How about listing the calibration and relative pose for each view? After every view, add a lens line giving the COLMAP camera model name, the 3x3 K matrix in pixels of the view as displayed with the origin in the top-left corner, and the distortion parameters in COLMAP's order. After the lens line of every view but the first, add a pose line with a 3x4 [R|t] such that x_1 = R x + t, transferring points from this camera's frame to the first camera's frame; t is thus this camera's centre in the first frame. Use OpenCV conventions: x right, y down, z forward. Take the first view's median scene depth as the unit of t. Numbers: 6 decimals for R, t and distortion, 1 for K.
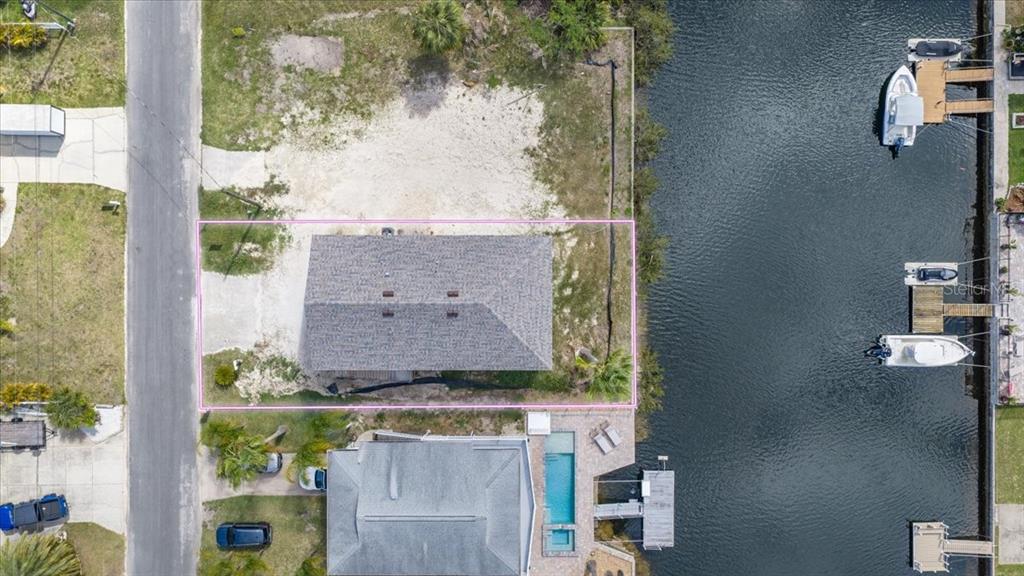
lens RADIAL K [[847.0, 0, 516.9], [0, 847.0, 286.8], [0, 0, 1]] dist [0.003852, -0.017959]
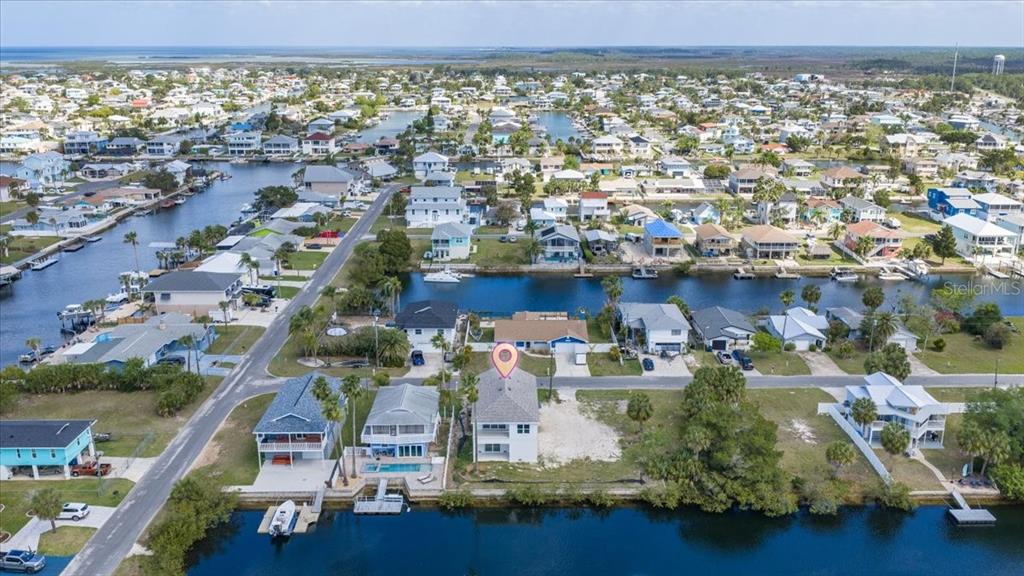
lens RADIAL K [[847.0, 0, 516.9], [0, 847.0, 286.8], [0, 0, 1]] dist [0.003852, -0.017959]
pose [[0.015544, 0.275595, -0.961148, 1.652917], [-0.999852, -0.002766, -0.016964, 0.024396], [-0.007334, 0.961270, 0.275511, 0.145858]]
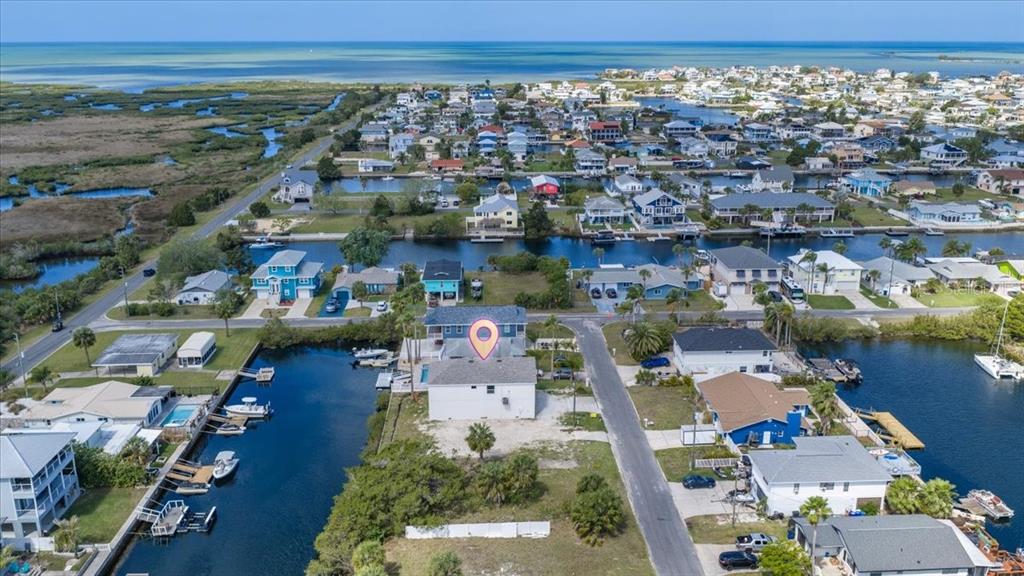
lens RADIAL K [[837.9, 0, 517.7], [0, 837.9, 283.9], [0, 0, 1]] dist [0.003868, -0.017256]
pose [[-0.998767, 0.018091, -0.046226, -0.094346], [-0.049455, -0.282296, 0.958052, -1.839830], [0.004283, 0.959157, 0.282843, 0.140044]]
